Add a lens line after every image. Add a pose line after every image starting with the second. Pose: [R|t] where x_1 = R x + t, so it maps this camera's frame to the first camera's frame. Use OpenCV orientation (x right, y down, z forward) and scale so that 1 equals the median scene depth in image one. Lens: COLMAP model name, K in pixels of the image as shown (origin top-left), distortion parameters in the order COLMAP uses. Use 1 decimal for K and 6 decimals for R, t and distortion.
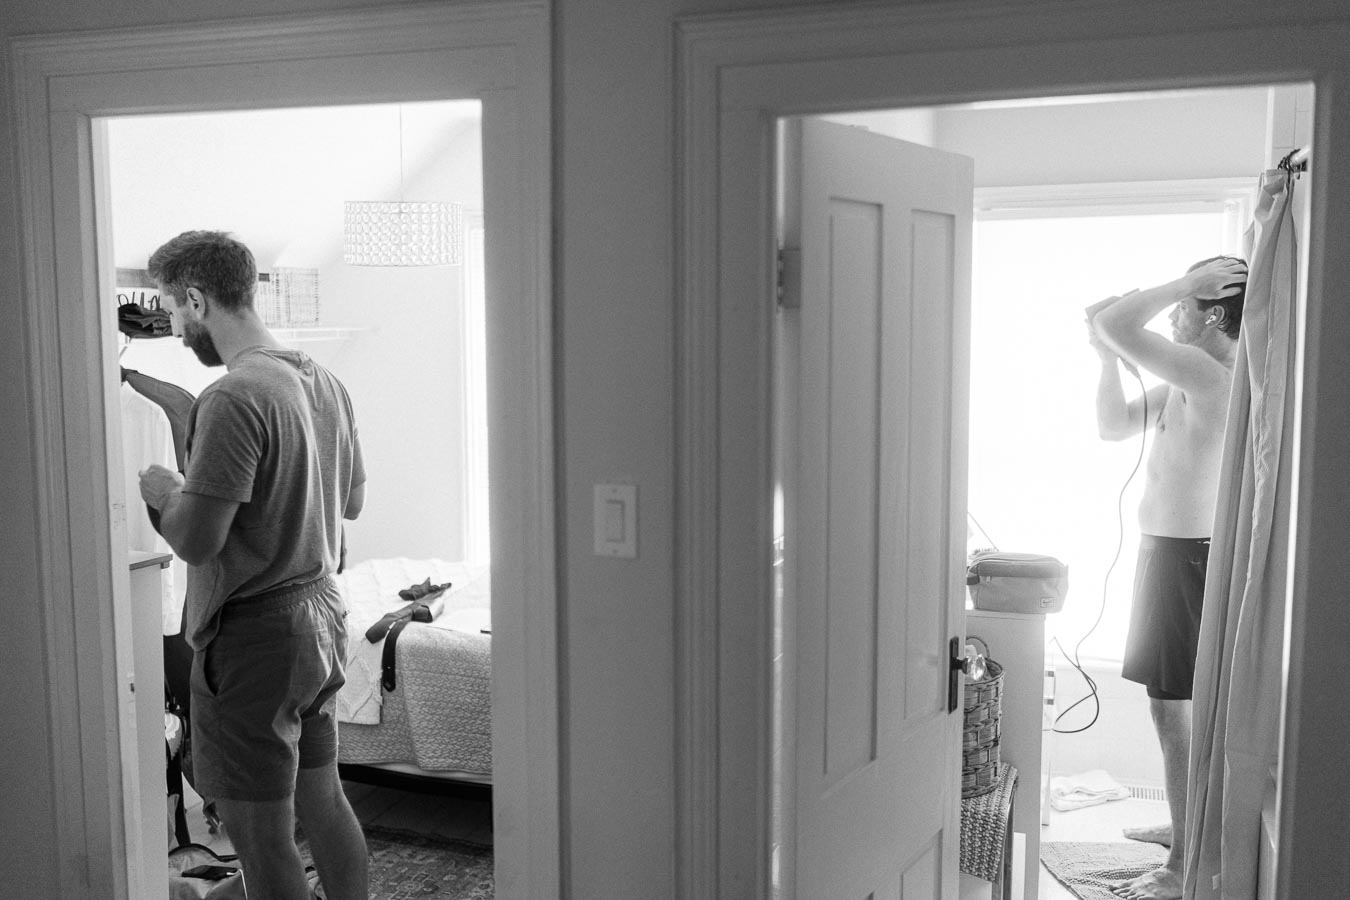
lens RADIAL K [[1318.3, 0, 680.1], [0, 1318.3, 436.6], [0, 0, 1]] dist [-0.011736, -0.004709]
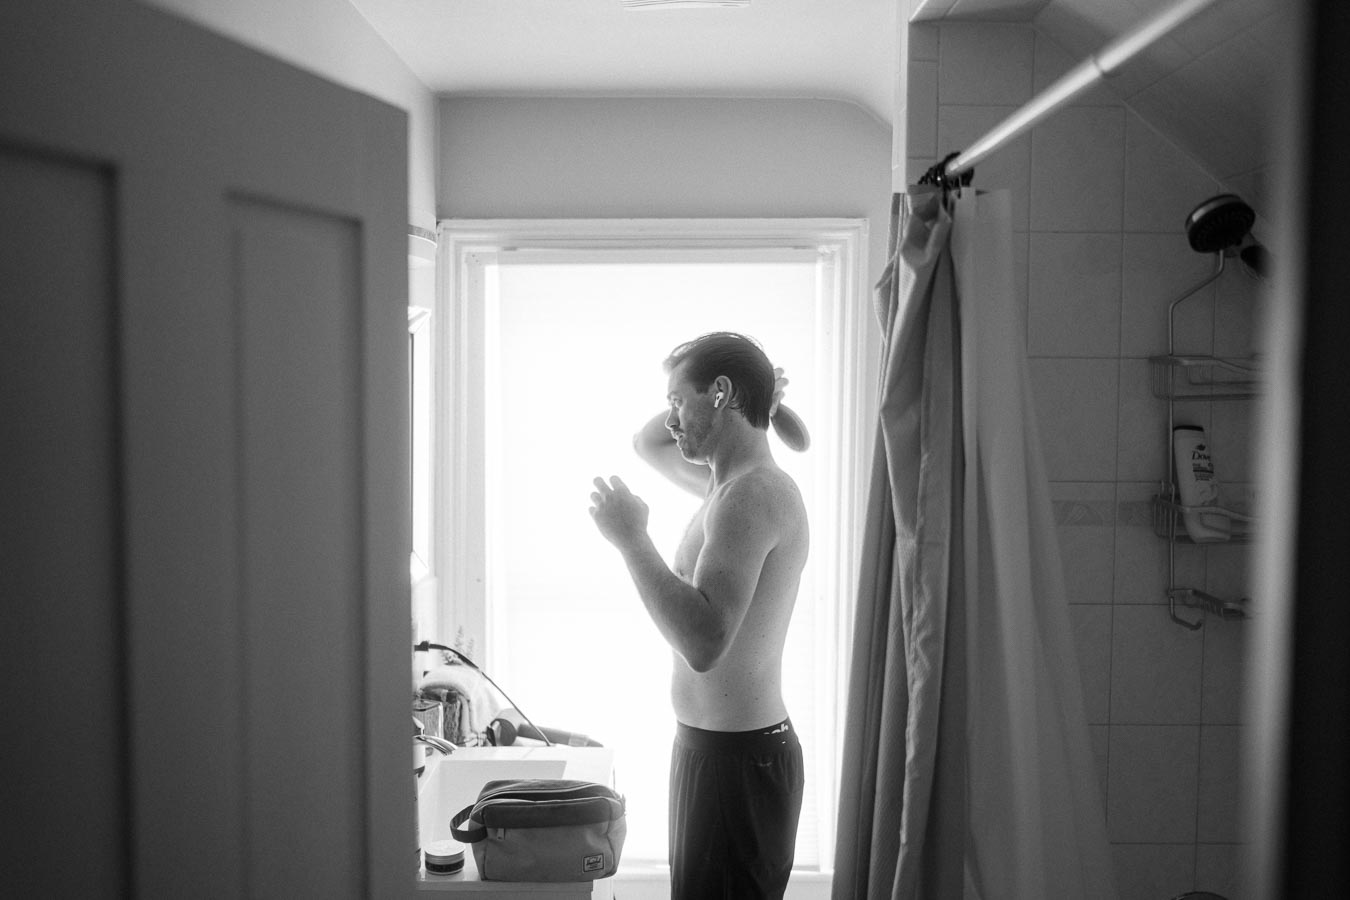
lens RADIAL K [[1318.3, 0, 680.1], [0, 1318.3, 436.6], [0, 0, 1]] dist [-0.011736, -0.004709]
pose [[0.950928, -0.009697, 0.309261, 0.145647], [0.023213, 0.998928, -0.040054, -0.059557], [-0.308541, 0.045267, 0.950133, 0.441489]]
